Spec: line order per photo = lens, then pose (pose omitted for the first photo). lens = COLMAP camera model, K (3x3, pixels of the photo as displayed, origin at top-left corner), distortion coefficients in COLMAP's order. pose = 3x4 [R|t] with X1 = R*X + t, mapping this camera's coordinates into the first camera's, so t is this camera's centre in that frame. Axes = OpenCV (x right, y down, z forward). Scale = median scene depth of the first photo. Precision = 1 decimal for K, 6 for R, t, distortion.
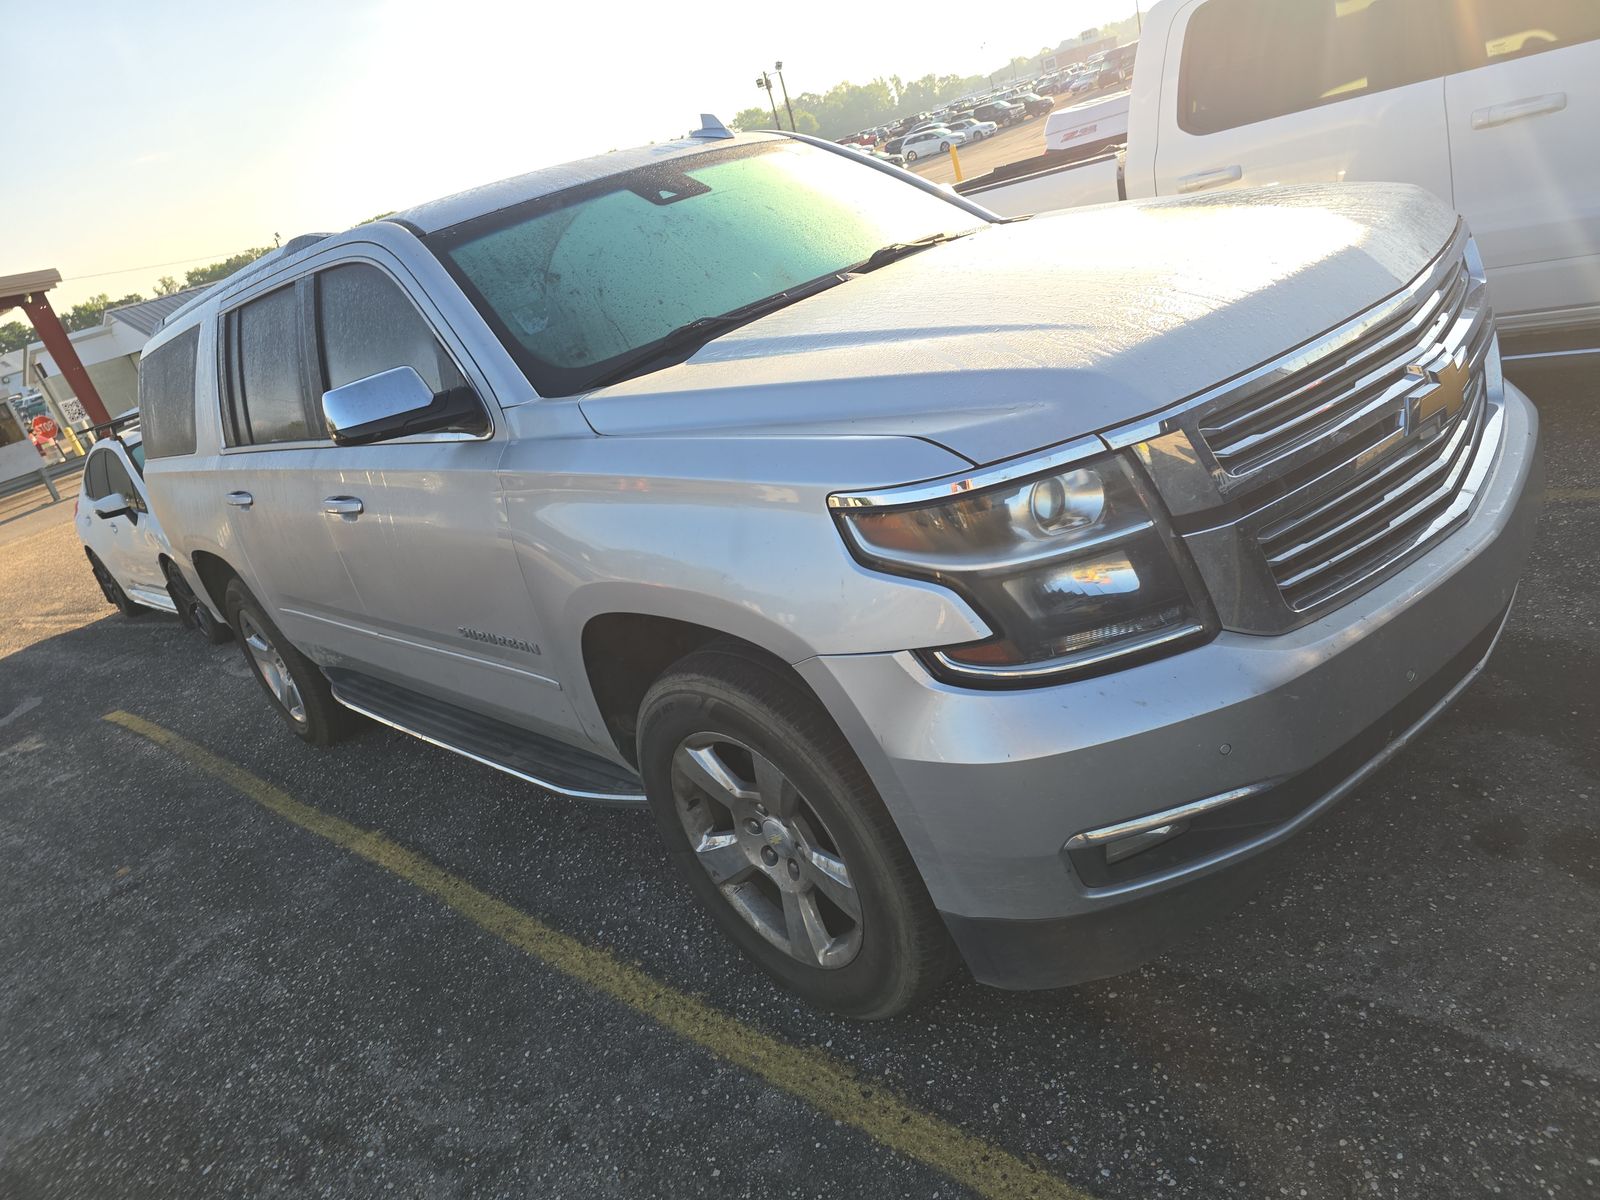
lens RADIAL K [[1075.0, 0, 801.1], [0, 1075.0, 598.5], [0, 0, 1]] dist [0.001075, -0.000502]
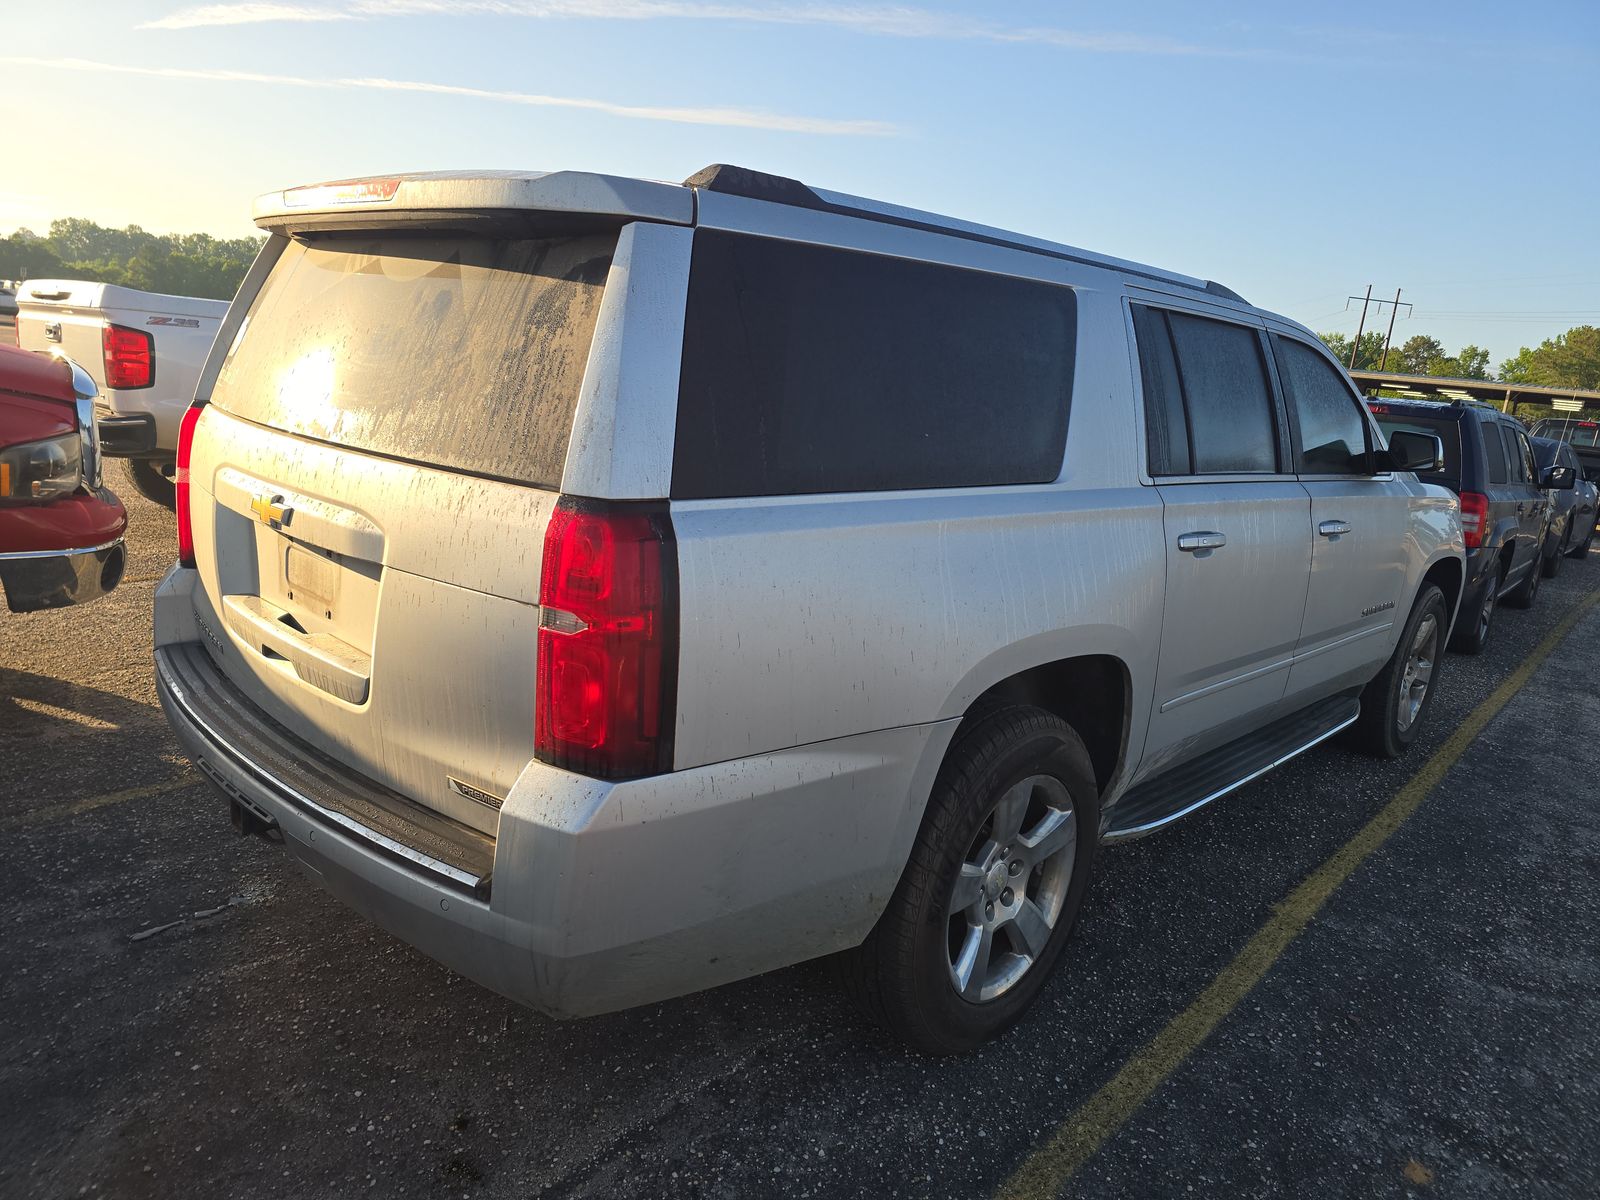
lens RADIAL K [[1075.0, 0, 801.9], [0, 1075.0, 603.2], [0, 0, 1]] dist [0.001075, -0.000502]
pose [[-0.061201, 0.063118, 0.996128, -1.347257], [0.285988, 0.957264, -0.043084, -0.107176], [-0.956277, 0.282244, -0.076636, 1.440411]]
